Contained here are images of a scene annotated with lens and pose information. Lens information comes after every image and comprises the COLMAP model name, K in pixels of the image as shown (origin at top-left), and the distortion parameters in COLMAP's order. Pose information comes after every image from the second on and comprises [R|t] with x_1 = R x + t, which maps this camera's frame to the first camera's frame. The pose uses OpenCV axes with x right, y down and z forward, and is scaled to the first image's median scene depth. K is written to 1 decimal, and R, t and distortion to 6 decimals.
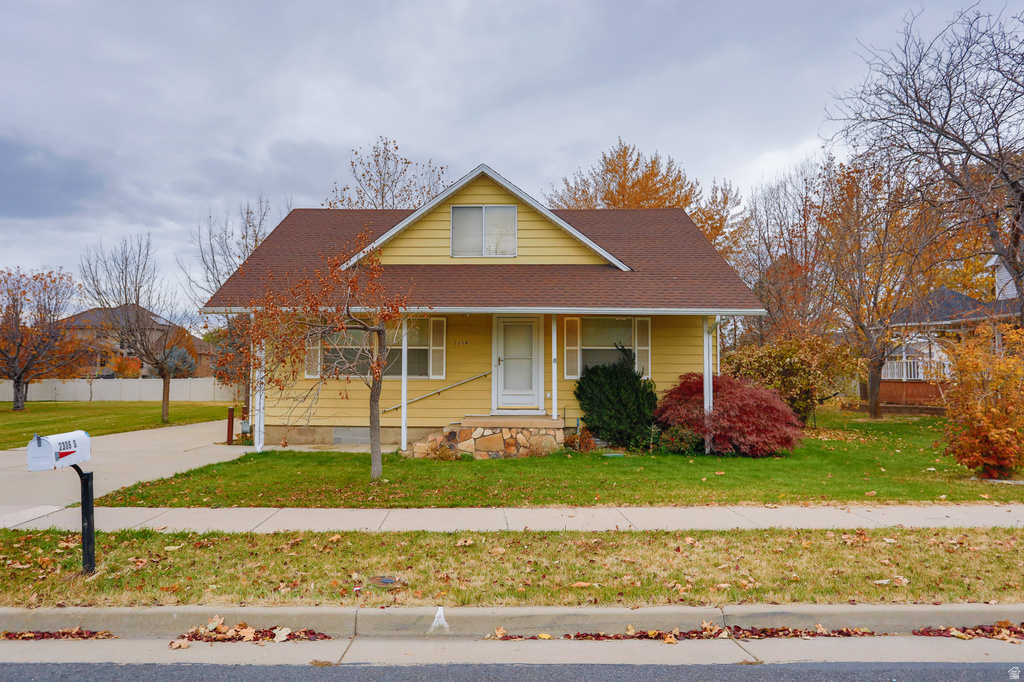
lens RADIAL K [[649.7, 0, 486.4], [0, 649.7, 343.8], [0, 0, 1]] dist [-0.038694, 0.000226]
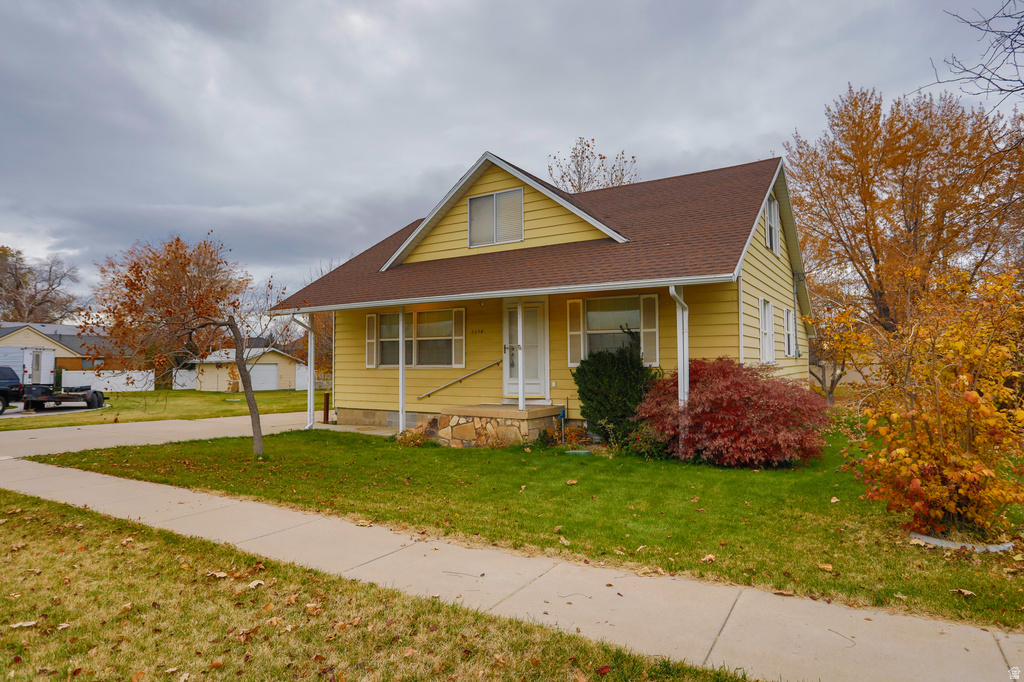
lens RADIAL K [[608.3, 0, 511.0], [0, 608.3, 338.5], [0, 0, 1]] dist [-0.054456, 0.000230]
pose [[0.851846, -0.031630, -0.522836, 0.503643], [0.032686, 0.999440, -0.007208, 0.017476], [0.522771, -0.010950, 0.852403, 0.221974]]
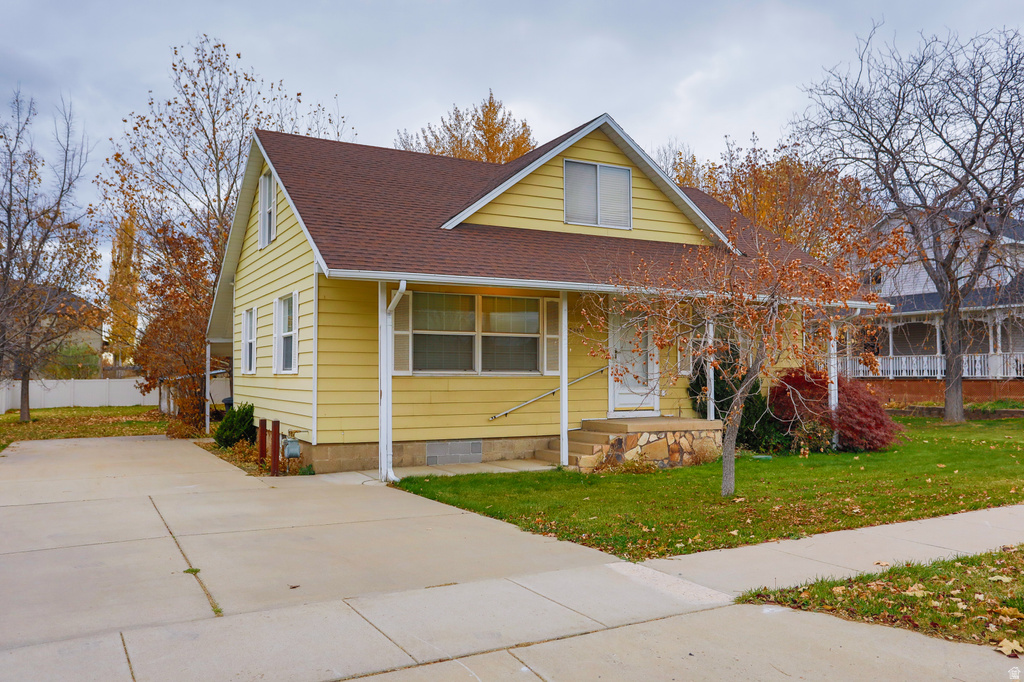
lens RADIAL K [[796.8, 0, 512.0], [0, 796.8, 341.0], [0, 0, 1]] dist [0.004355, -0.011128]
pose [[0.877061, 0.015529, 0.480128, -0.589954], [-0.017316, 0.999850, -0.000708, 0.014011], [-0.480067, -0.007693, 0.877198, 0.168519]]
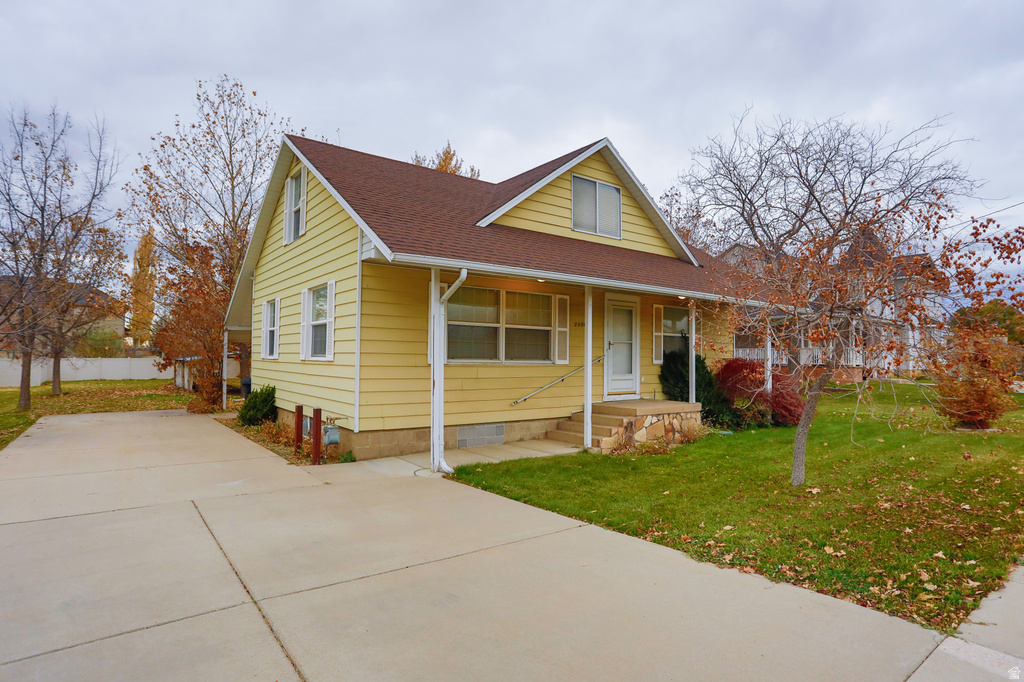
lens RADIAL K [[542.0, 0, 510.7], [0, 542.0, 335.3], [0, 0, 1]] dist [-0.036835, 0.002275]
pose [[0.792443, 0.029366, 0.609239, -0.589876], [-0.034451, 0.999401, -0.003361, 0.019952], [-0.608973, -0.018326, 0.792980, 0.452685]]
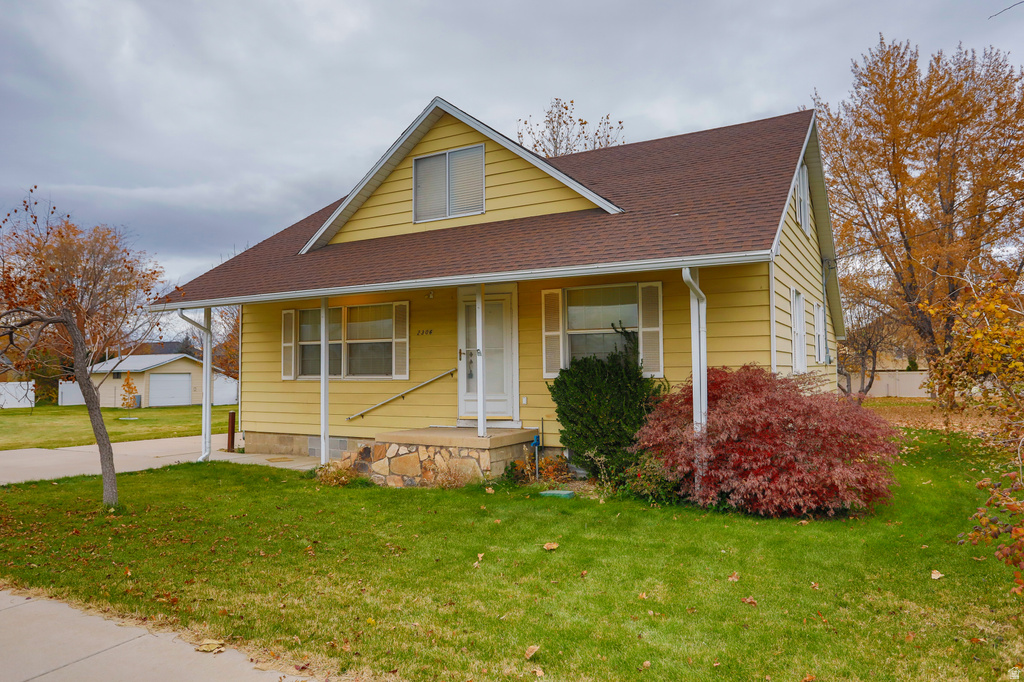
lens RADIAL K [[690.1, 0, 512.0], [0, 690.1, 341.0], [0, 0, 1]] dist [-0.020243, -0.000337]
pose [[0.877795, -0.034129, -0.477819, 0.448223], [0.034781, 0.999367, -0.007487, 0.018744], [0.477772, -0.010047, 0.878426, 0.328594]]
